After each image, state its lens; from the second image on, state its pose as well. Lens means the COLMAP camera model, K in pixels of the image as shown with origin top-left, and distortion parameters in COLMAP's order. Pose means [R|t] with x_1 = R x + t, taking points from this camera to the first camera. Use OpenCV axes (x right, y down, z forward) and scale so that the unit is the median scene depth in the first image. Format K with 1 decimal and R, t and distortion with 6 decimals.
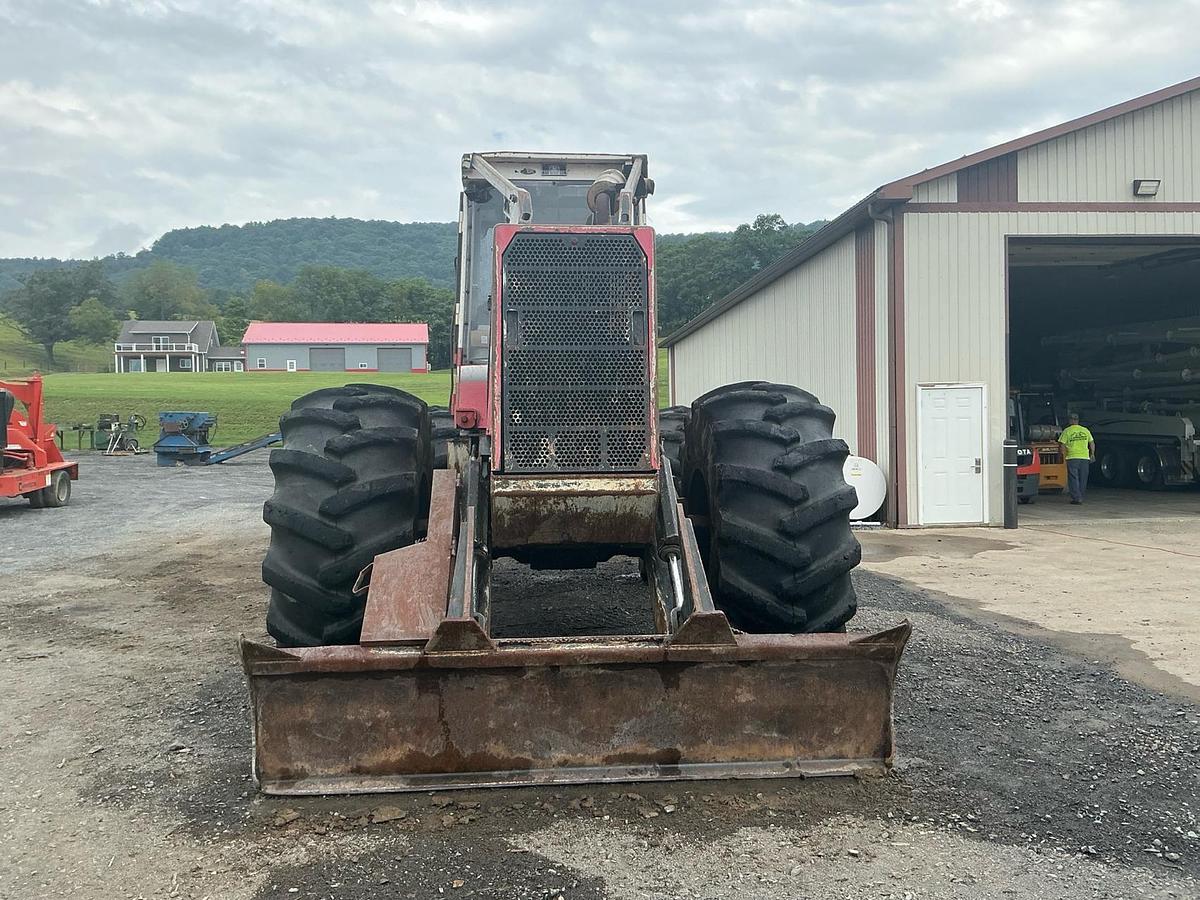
lens RADIAL K [[998.8, 0, 602.3], [0, 998.8, 440.6], [0, 0, 1]] dist [0.067477, -0.118268]
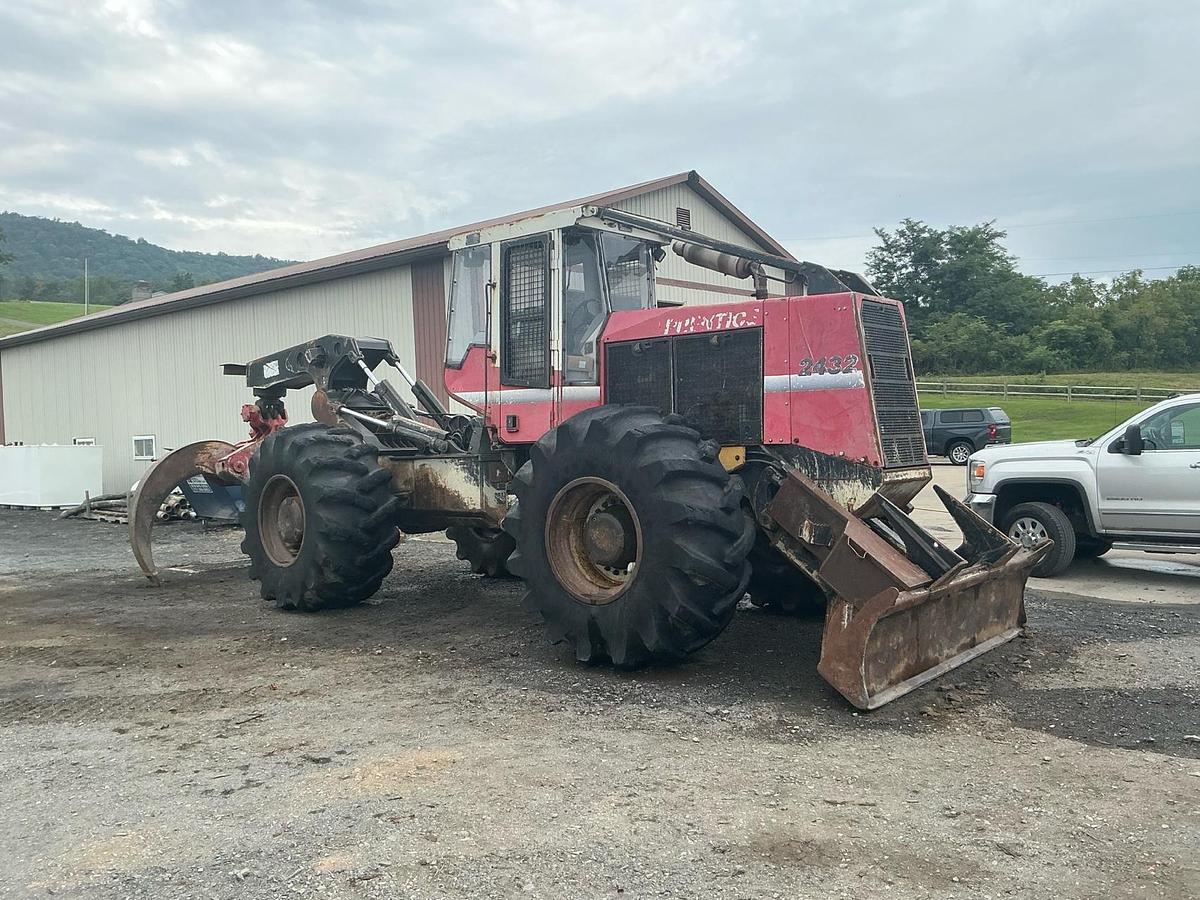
lens RADIAL K [[998.8, 0, 598.3], [0, 998.8, 442.0], [0, 0, 1]] dist [0.067477, -0.118268]
pose [[0.701708, -0.011459, 0.712372, -1.368809], [0.026007, 0.999616, -0.009538, -0.001501], [-0.711990, 0.025220, 0.701737, 0.277095]]
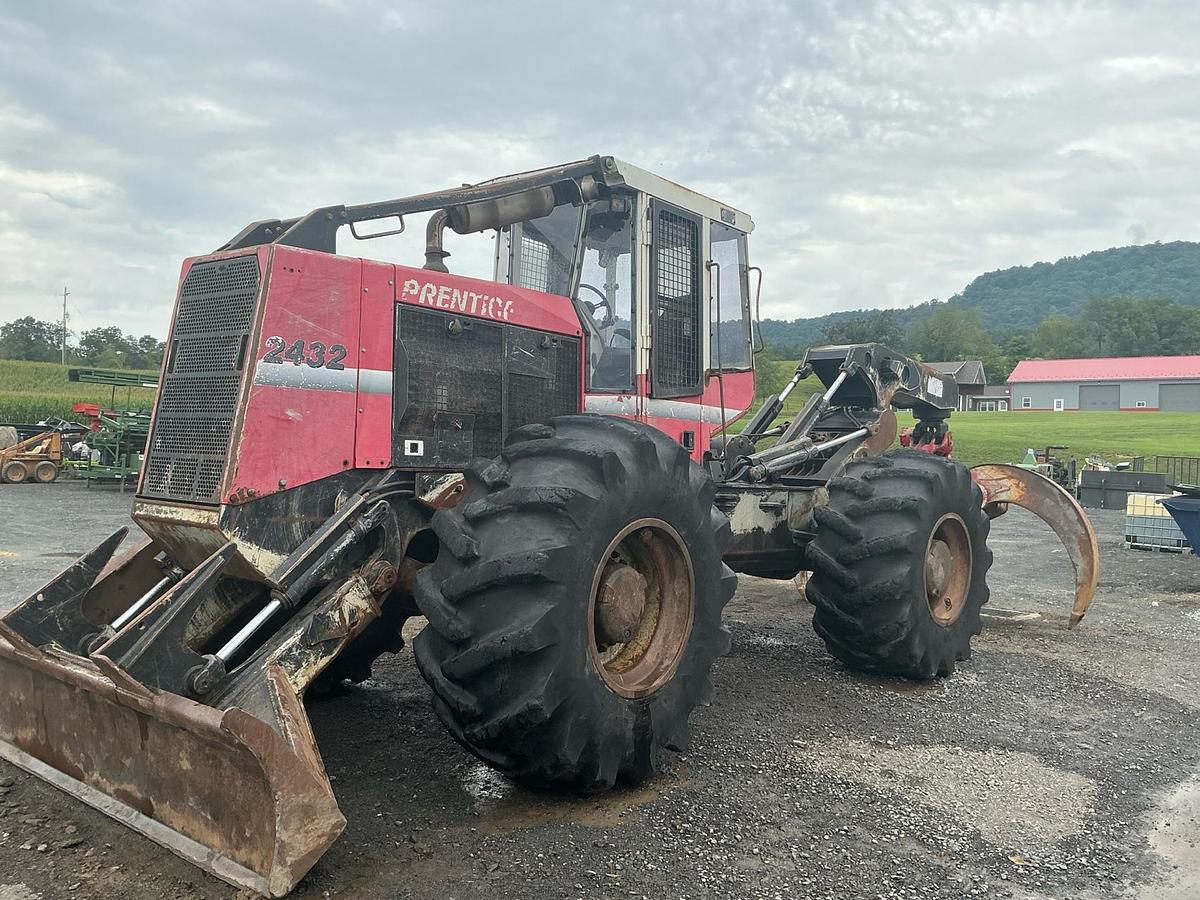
lens RADIAL K [[998.8, 0, 610.6], [0, 998.8, 451.7], [0, 0, 1]] dist [0.067477, -0.118268]
pose [[0.723430, 0.030677, -0.689716, 0.947274], [-0.050414, 0.998693, -0.008458, -0.028888], [0.688555, 0.040890, 0.724030, 0.559640]]
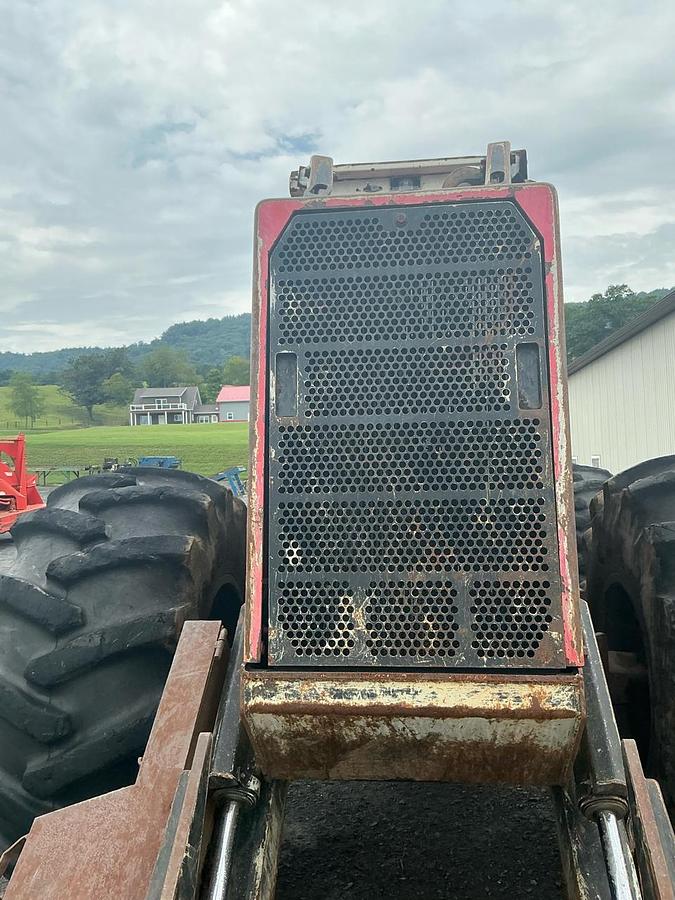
lens RADIAL K [[749.1, 0, 331.8], [0, 749.1, 431.9], [0, 0, 1]] dist [0.067477, -0.118268]
pose [[0.979701, -0.023498, -0.199083, 0.013611], [0.013989, 0.998699, -0.049037, -0.066589], [0.199976, 0.045257, 0.978755, 0.605009]]
